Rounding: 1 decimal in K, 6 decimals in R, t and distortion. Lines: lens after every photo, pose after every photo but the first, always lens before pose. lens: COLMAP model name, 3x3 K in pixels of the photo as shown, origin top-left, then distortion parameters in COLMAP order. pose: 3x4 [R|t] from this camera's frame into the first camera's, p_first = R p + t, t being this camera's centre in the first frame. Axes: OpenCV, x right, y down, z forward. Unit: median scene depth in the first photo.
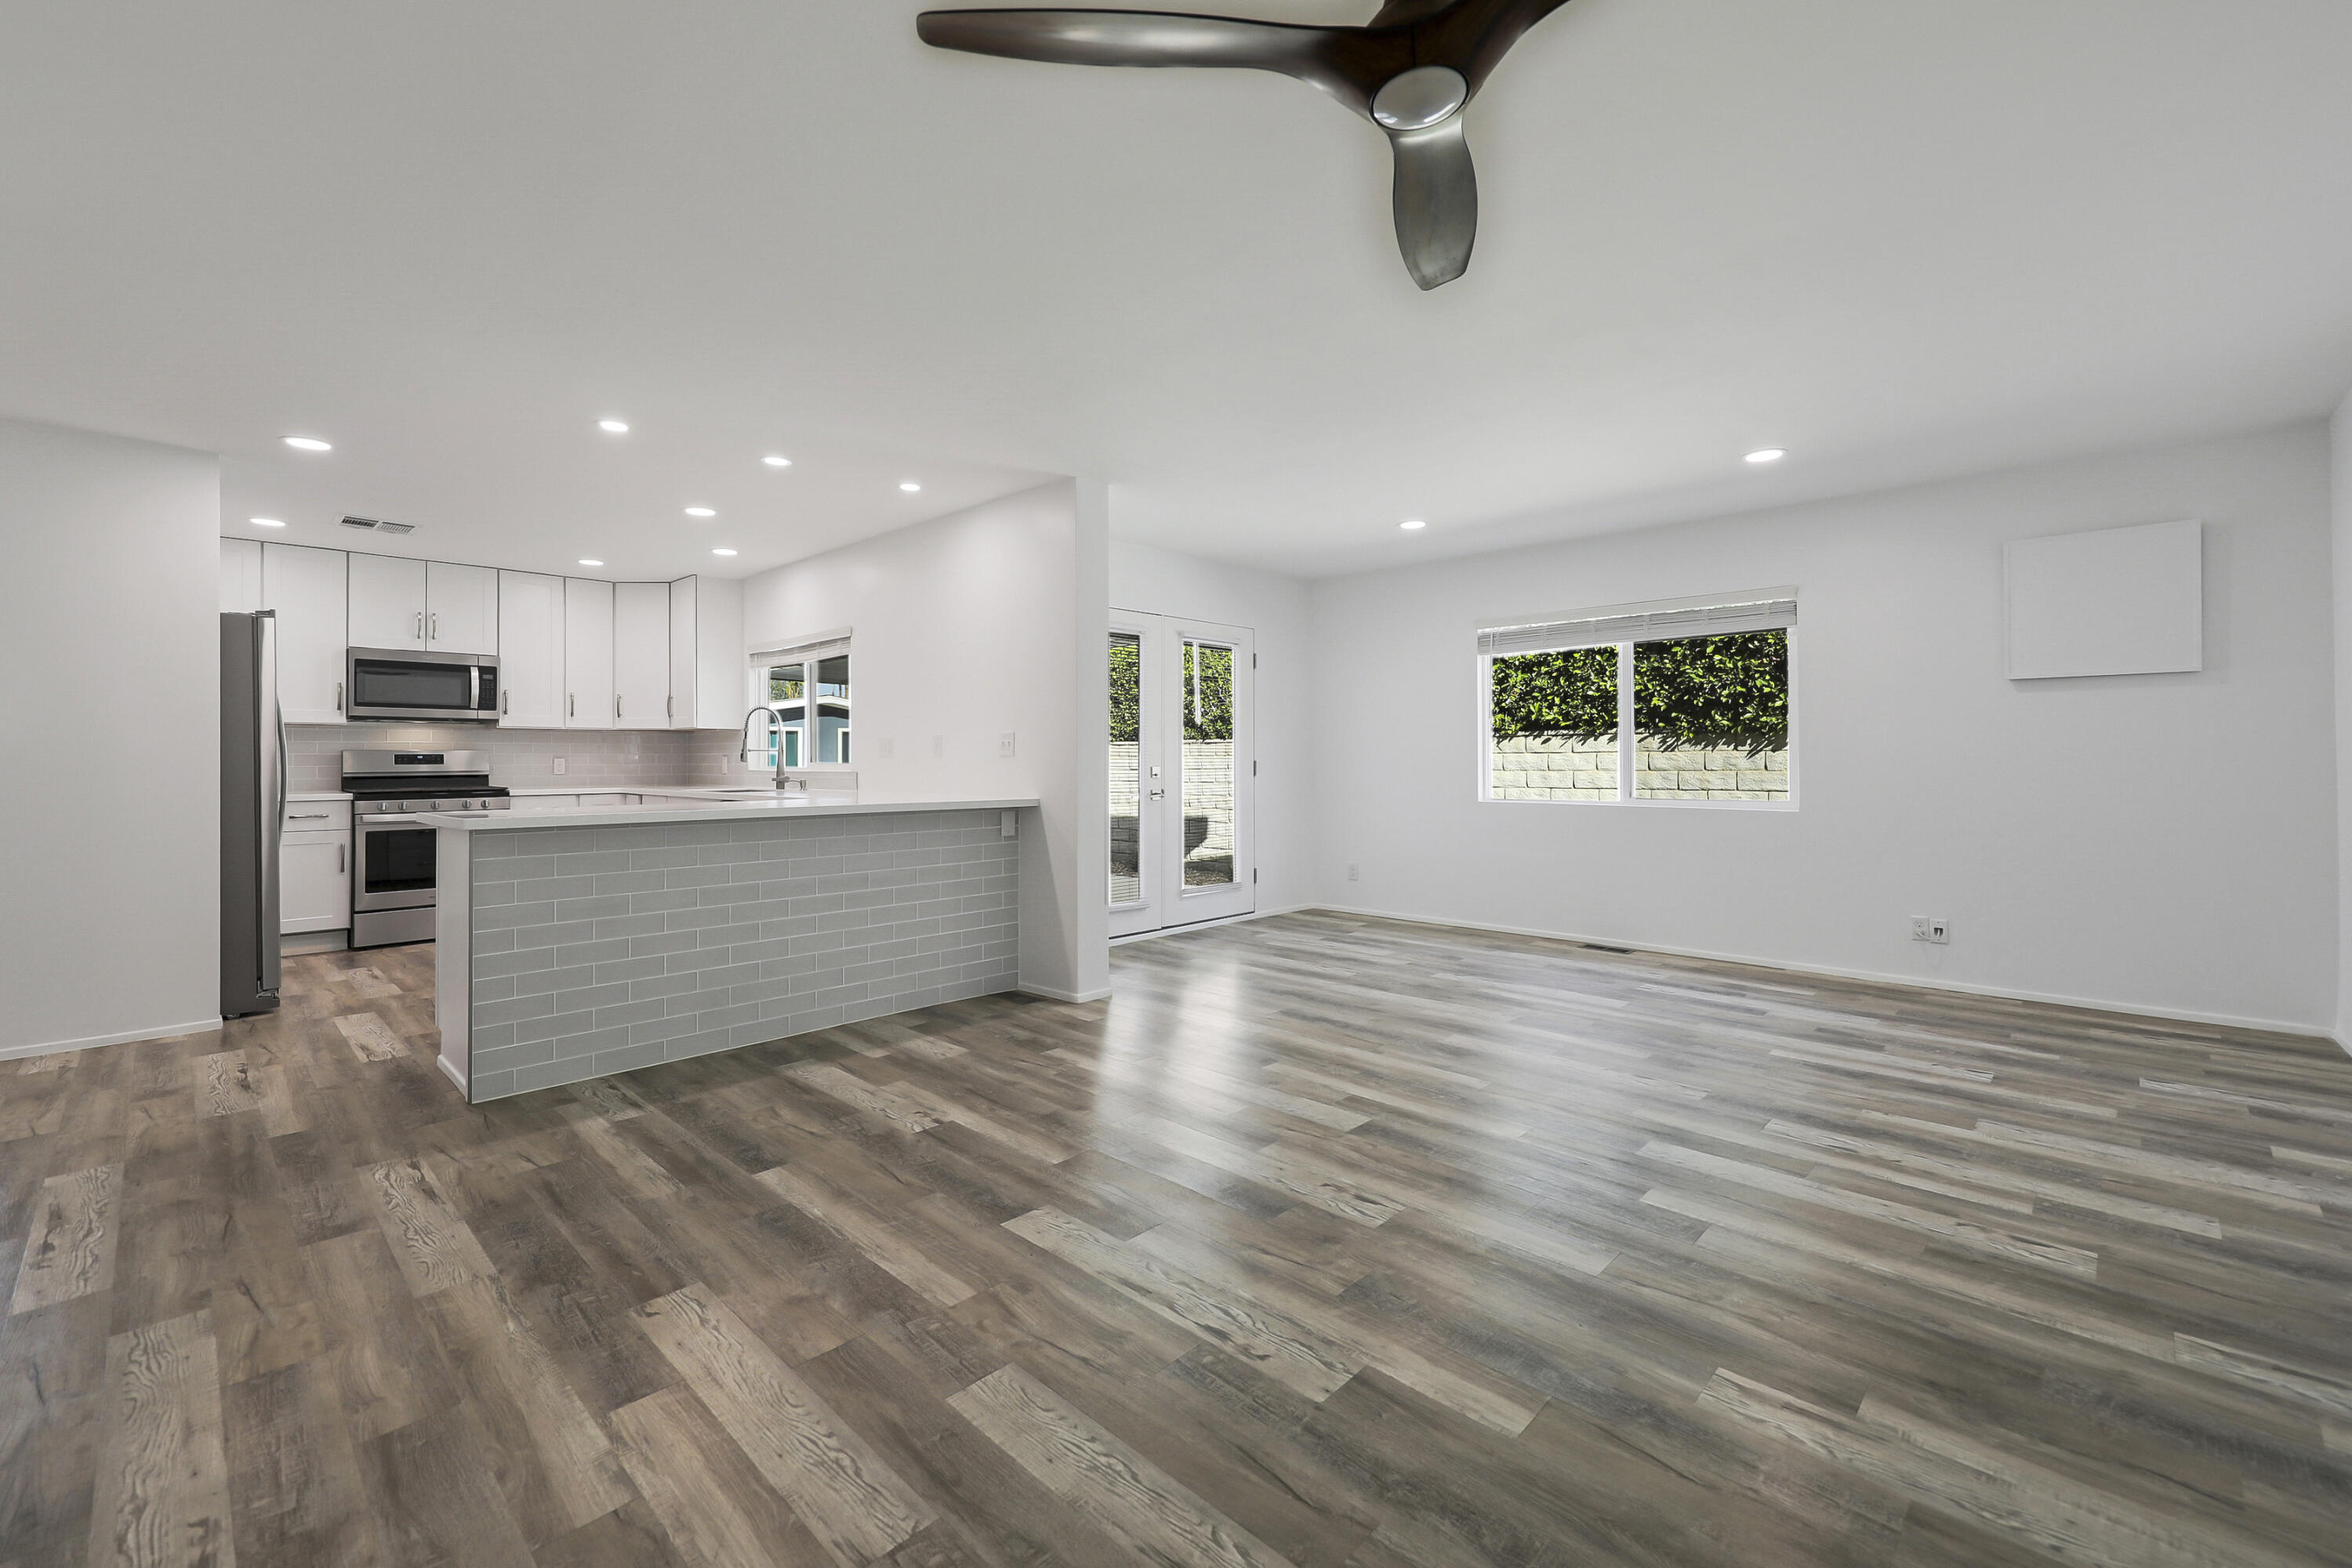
lens RADIAL K [[963.4, 0, 1164.9], [0, 963.4, 748.9], [0, 0, 1]] dist [-0.000975, -0.000064]
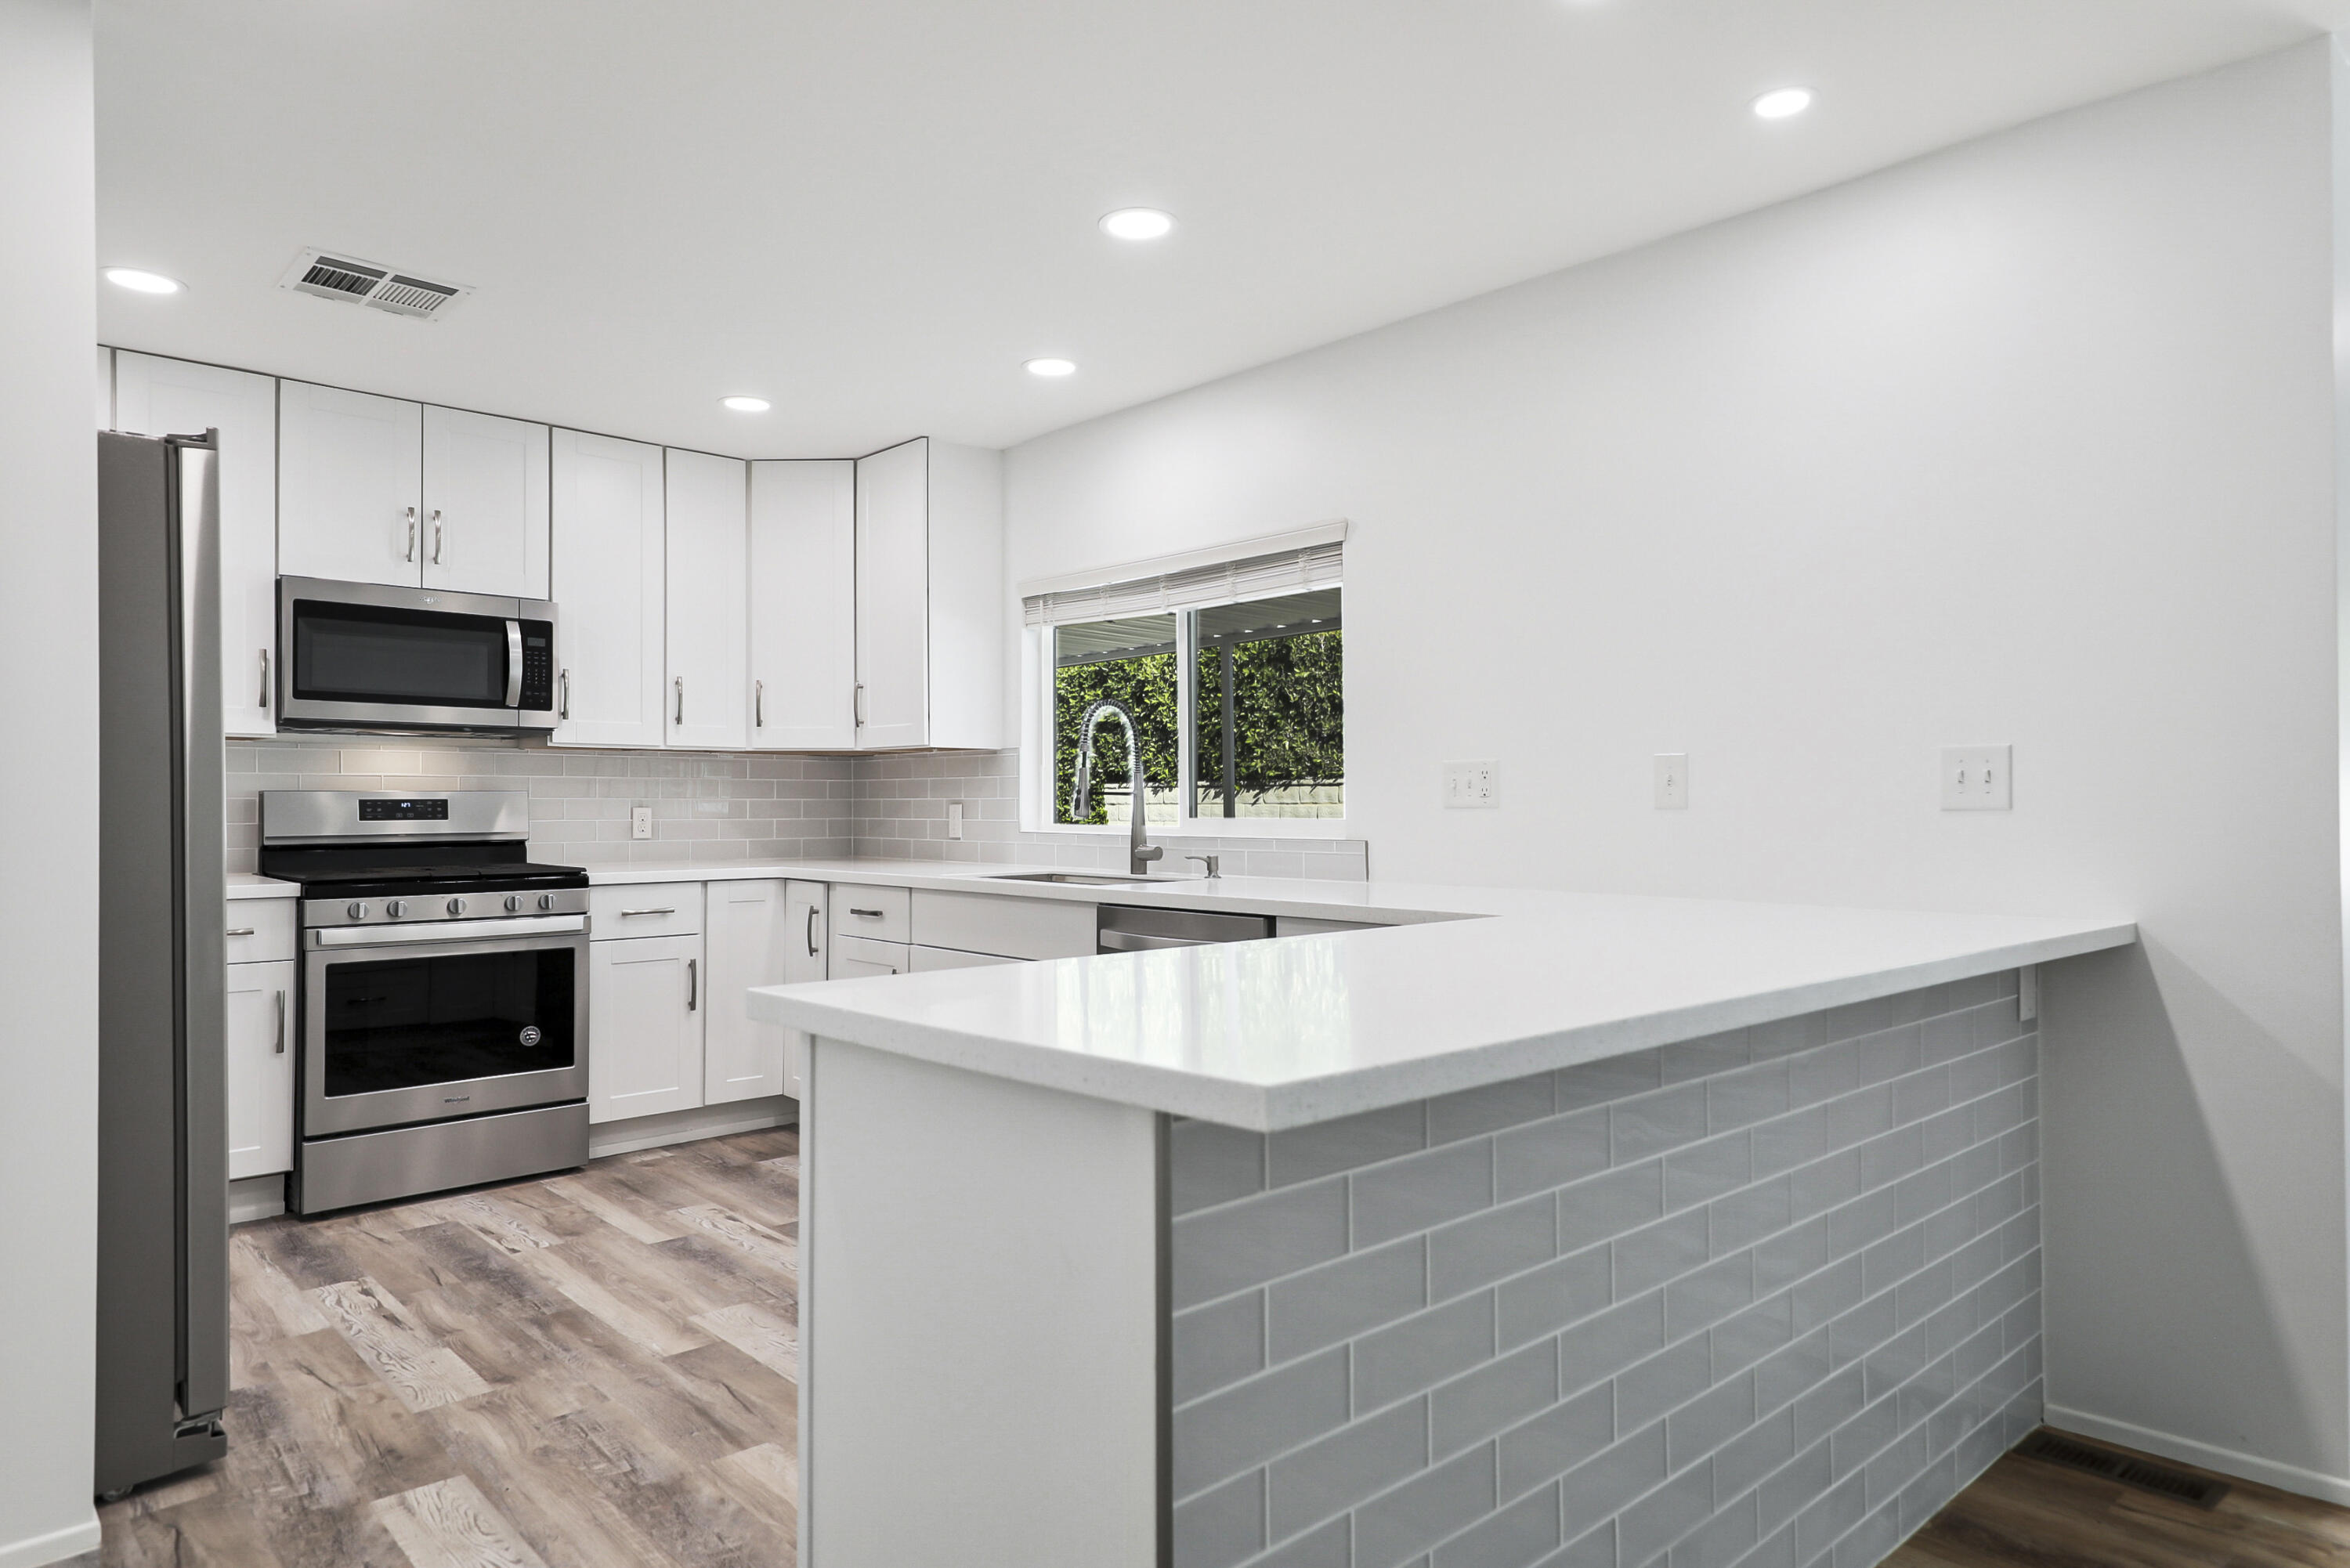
lens RADIAL K [[1437.8, 0, 1175.0], [0, 1437.8, 784.0], [0, 0, 1]] dist [0.020964, 0.000826]
pose [[0.997459, 0.001192, -0.071231, -0.329530], [-0.001543, 0.999987, -0.004875, 0.000829], [0.071225, 0.004972, 0.997448, 0.292116]]
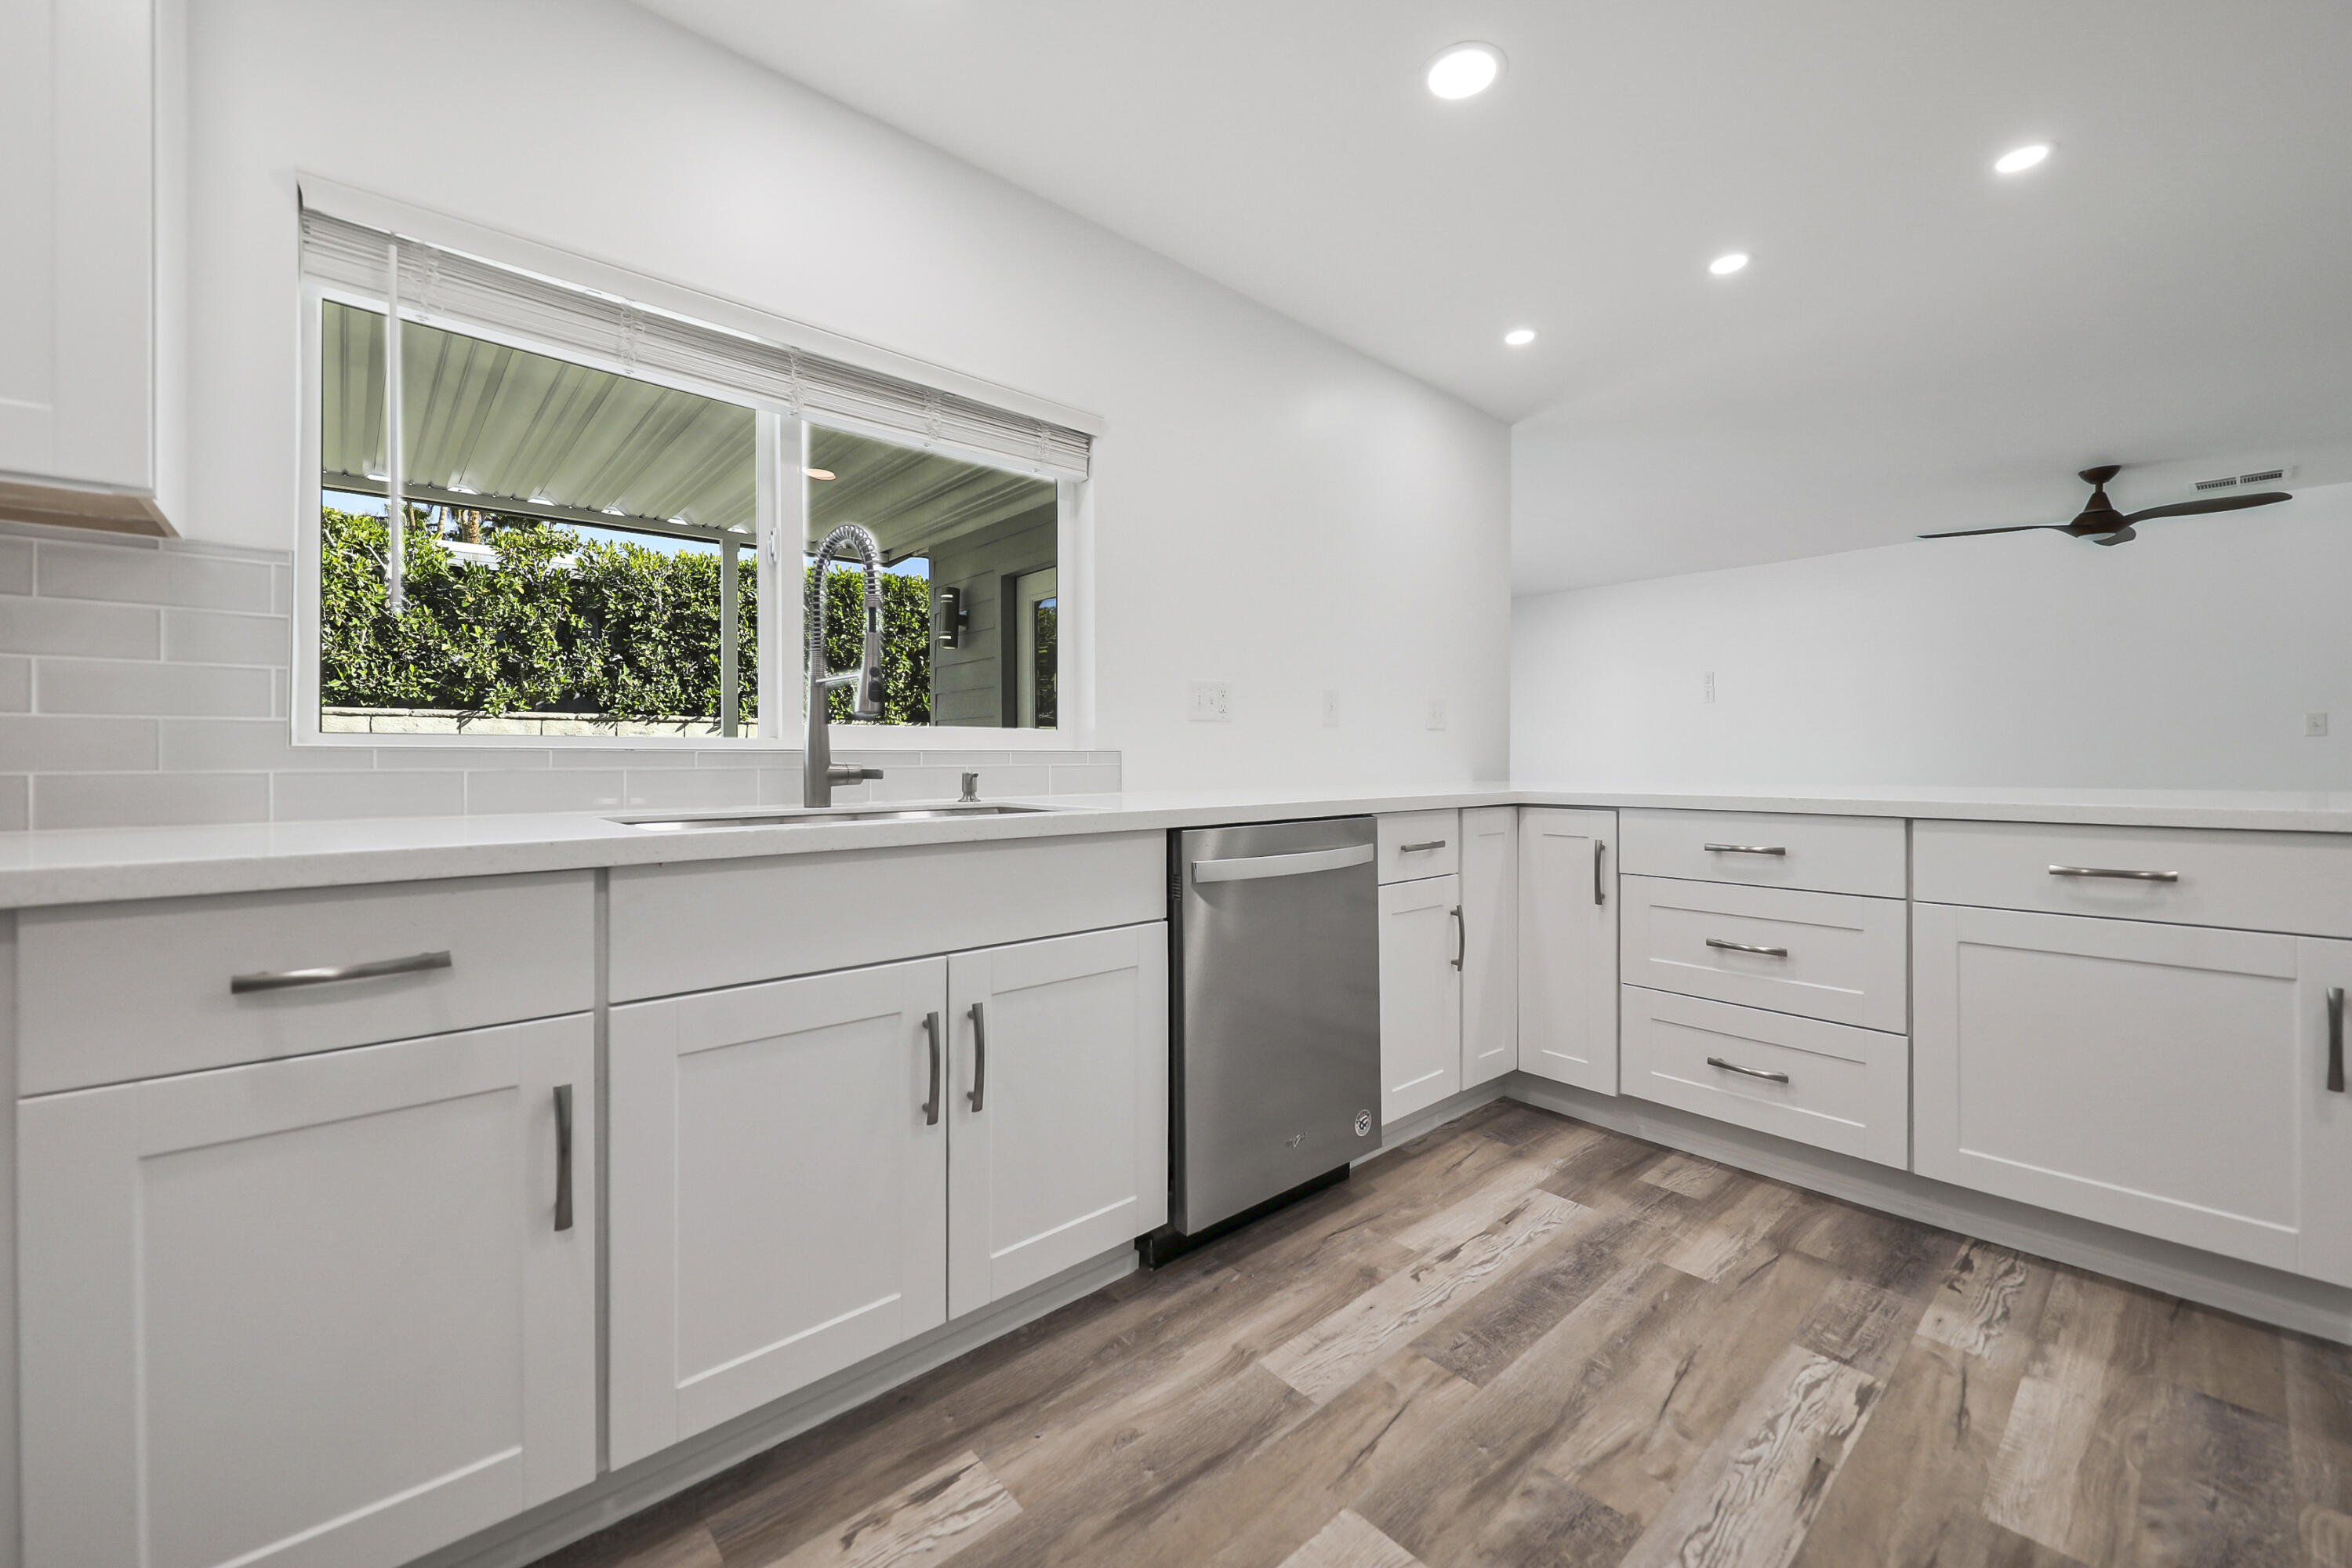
lens RADIAL K [[921.2, 0, 1176.0], [0, 921.2, 784.0], [0, 0, 1]] dist [0.012585, -0.005127]
pose [[0.070919, -0.025270, 0.997162, -0.685303], [-0.007078, 0.999641, 0.025837, 0.025735], [-0.997457, -0.008890, 0.070715, 0.863125]]
